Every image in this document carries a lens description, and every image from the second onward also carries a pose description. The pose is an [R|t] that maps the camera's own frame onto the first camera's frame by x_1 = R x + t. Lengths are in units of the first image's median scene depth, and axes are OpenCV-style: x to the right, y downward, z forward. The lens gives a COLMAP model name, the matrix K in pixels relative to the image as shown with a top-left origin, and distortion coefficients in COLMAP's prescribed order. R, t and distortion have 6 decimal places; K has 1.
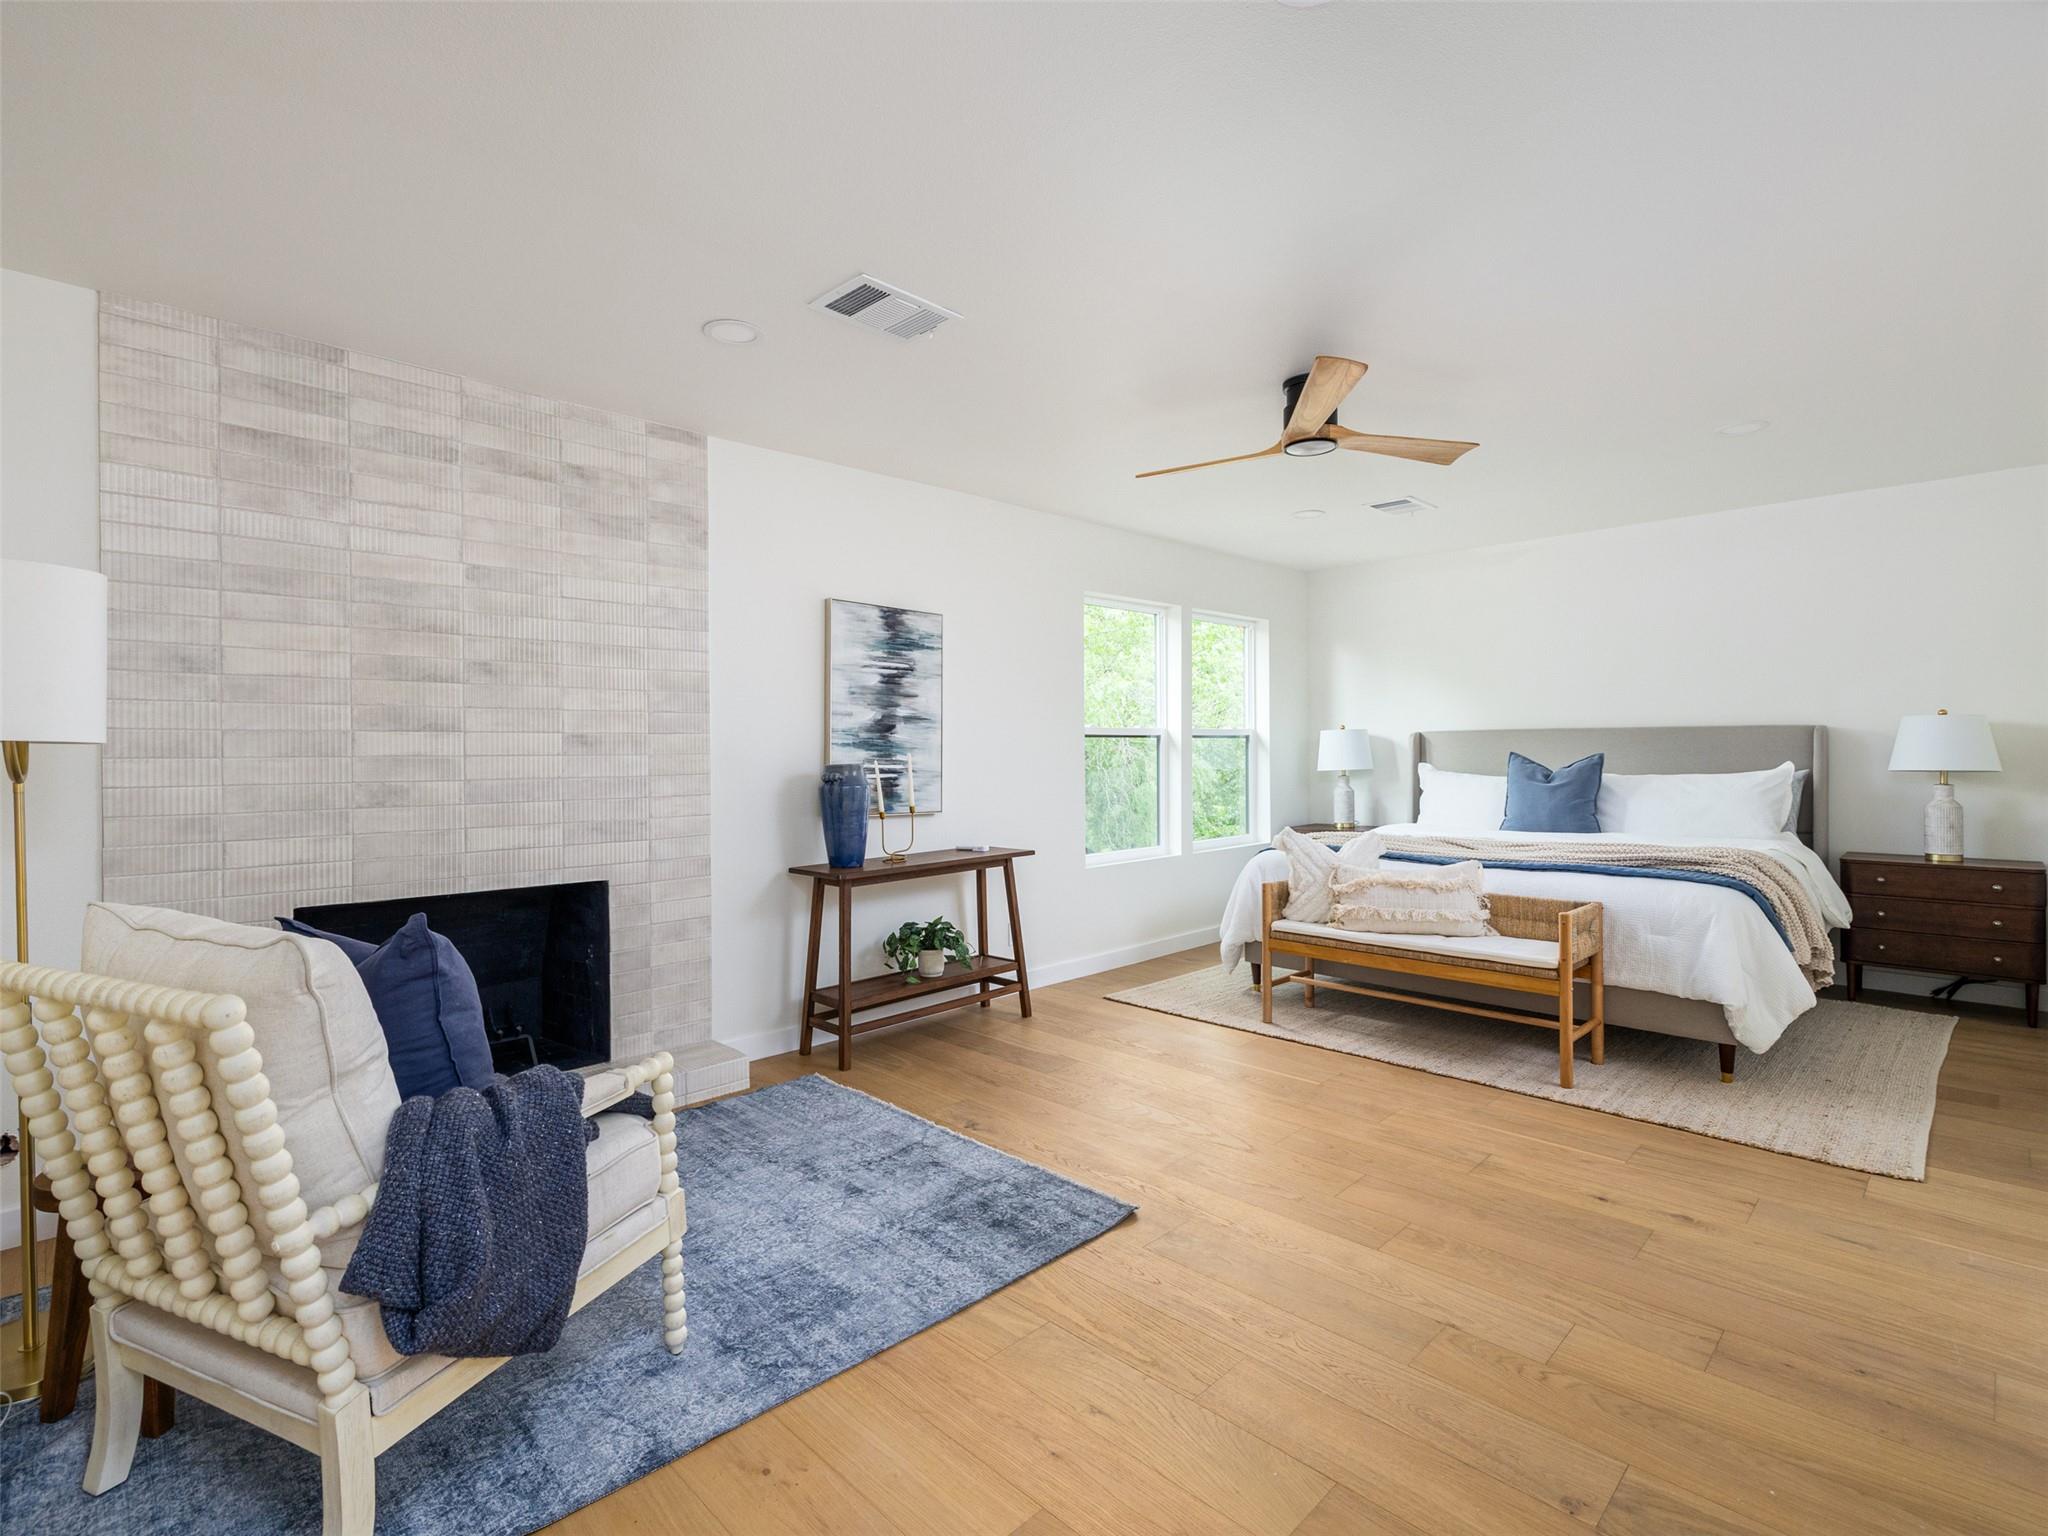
lens RADIAL K [[947.2, 0, 1026.2], [0, 947.2, 757.0], [0, 0, 1]] dist [0.000462, -0.001123]
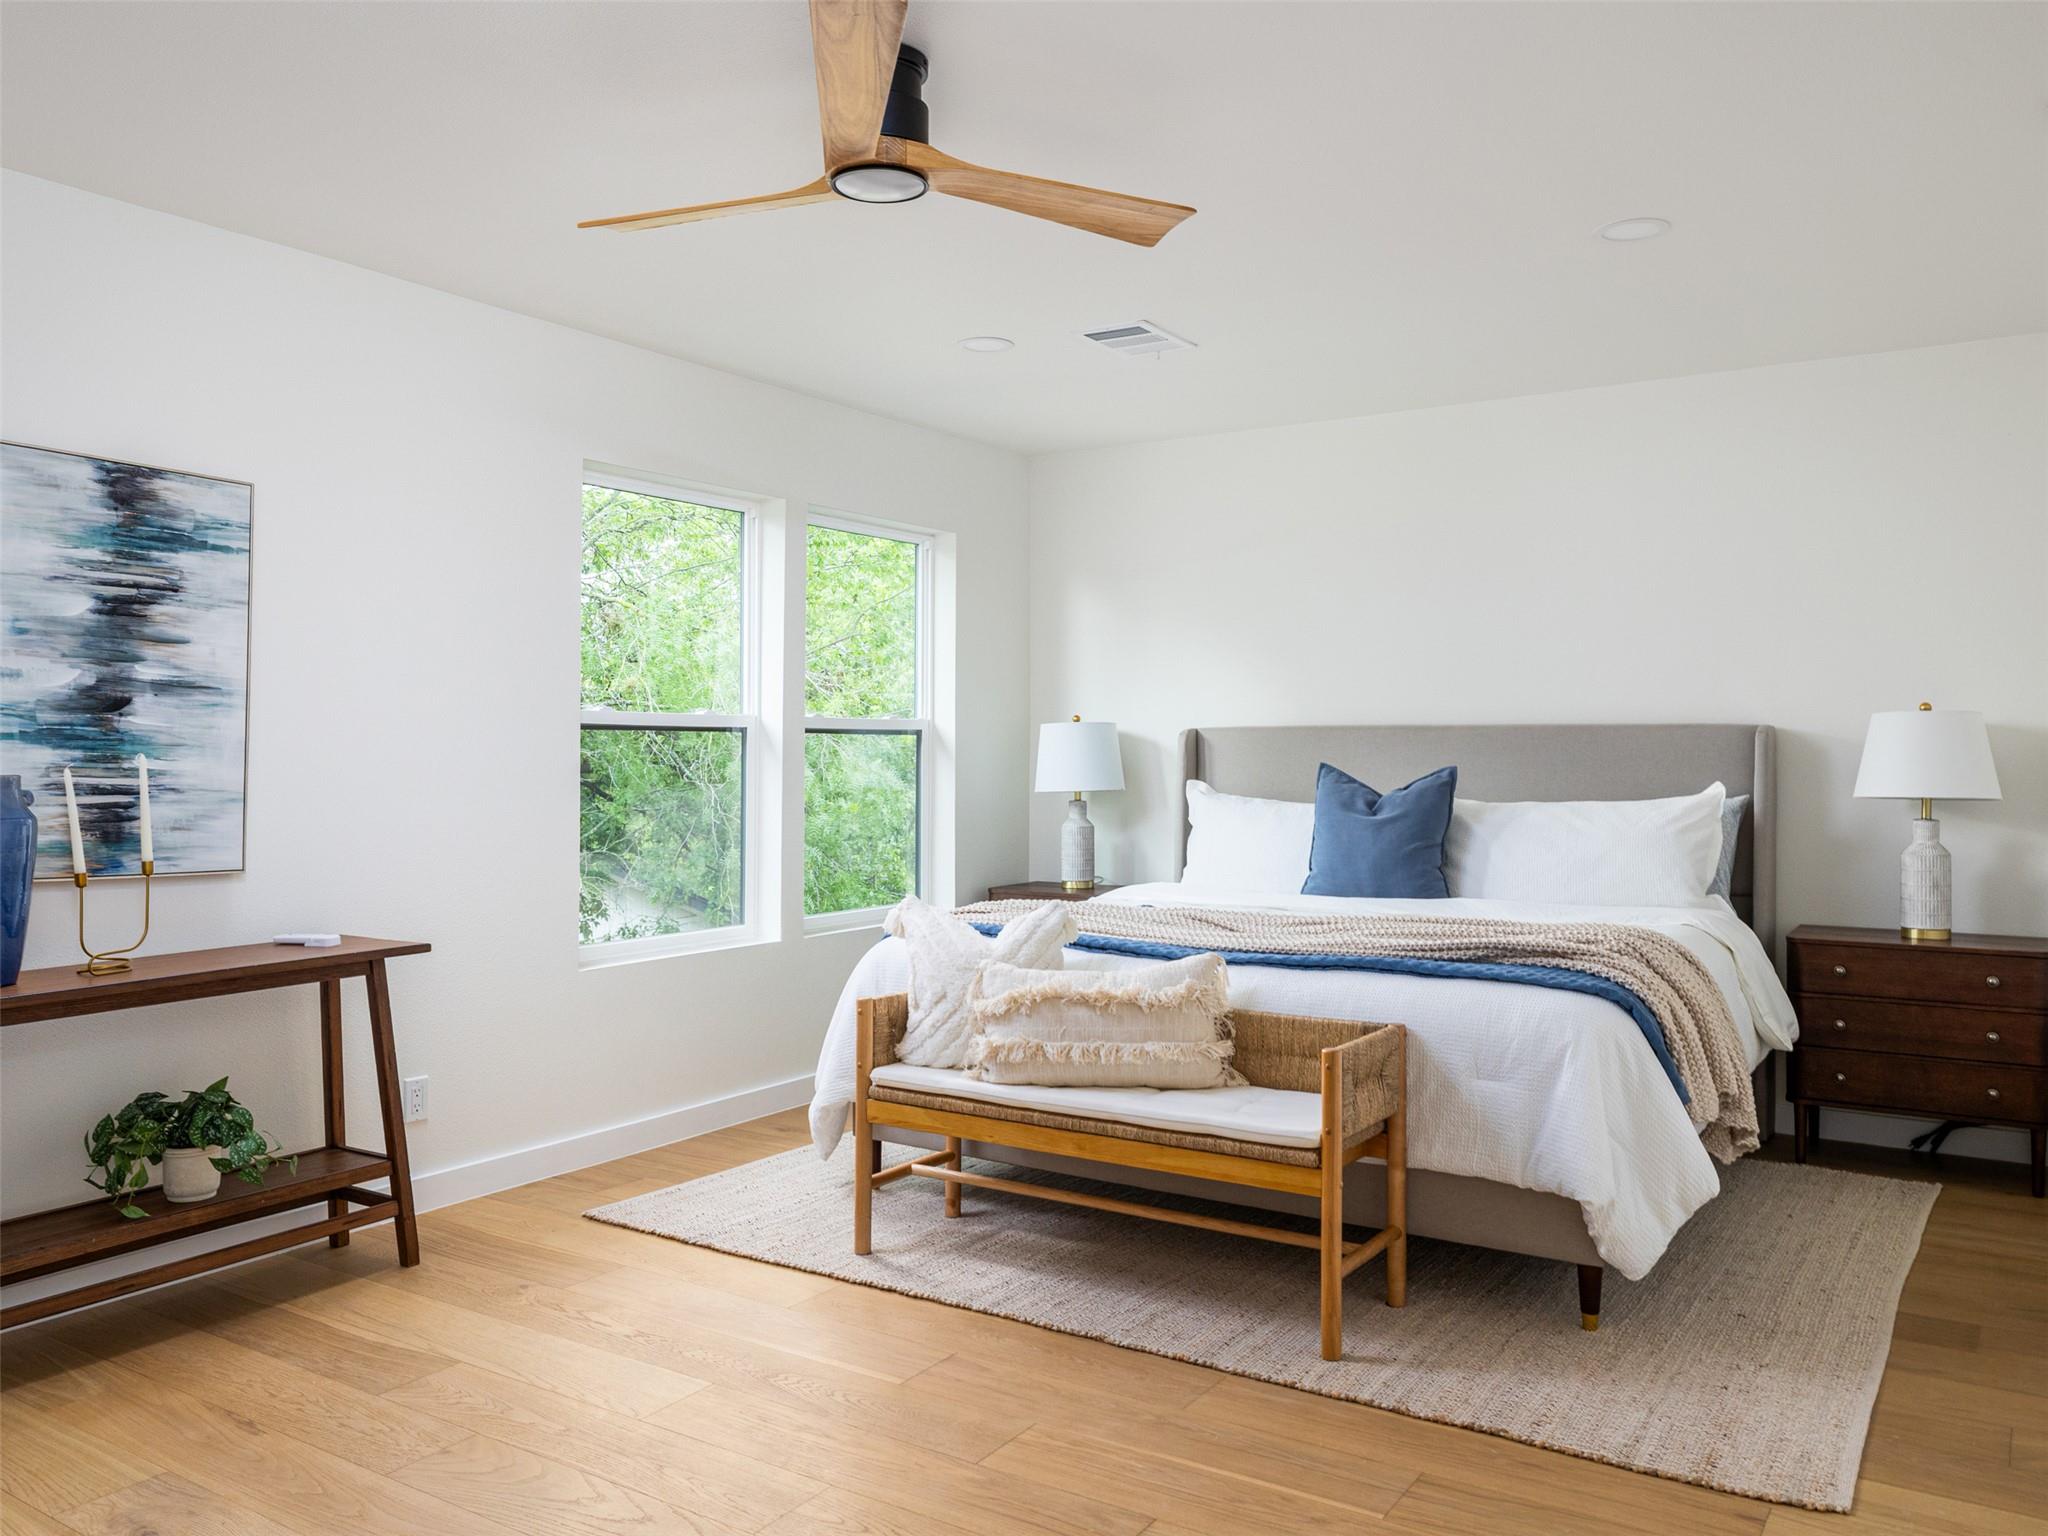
lens RADIAL K [[1524.9, 0, 1013.9], [0, 1524.9, 748.3], [0, 0, 1]] dist [-0.008583, 0.004326]
pose [[0.979059, 0.010990, 0.203278, 0.164938], [-0.008607, 0.999884, -0.012599, -0.001096], [-0.203392, 0.010586, 0.979040, 0.123529]]
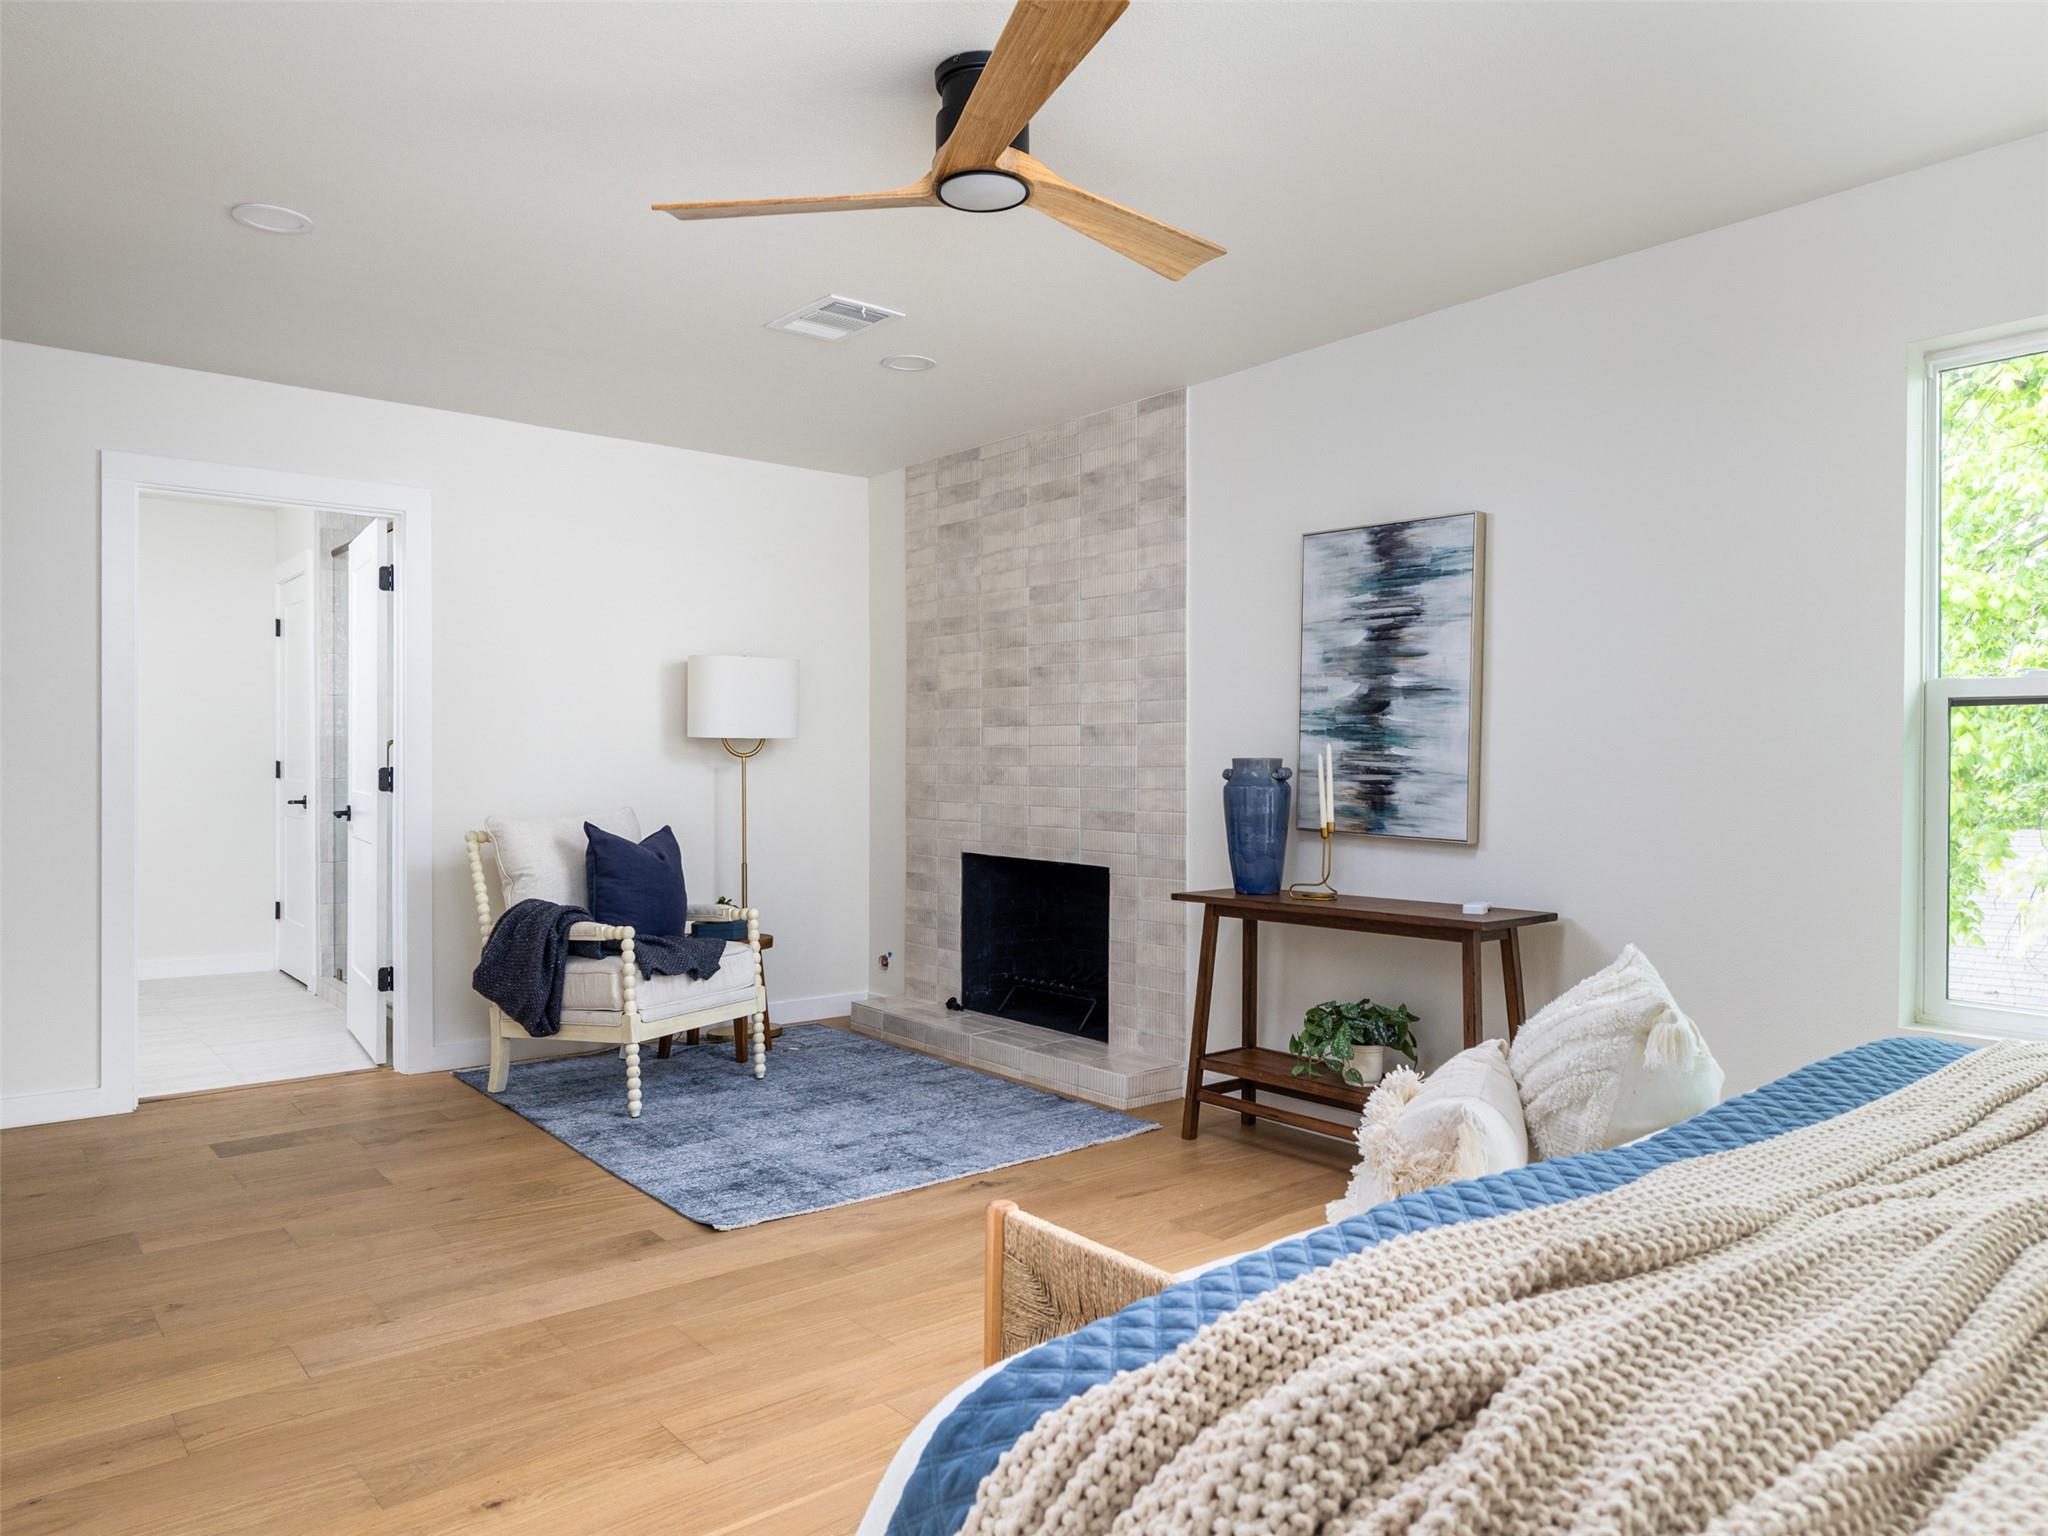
lens RADIAL K [[1370.0, 0, 1013.3], [0, 1370.0, 770.9], [0, 0, 1]] dist [-0.003423, -0.002617]
pose [[-0.086355, 0.020553, -0.996052, 0.886120], [-0.004464, 0.999769, 0.021017, -0.004396], [0.996254, 0.006262, -0.086244, 0.868244]]
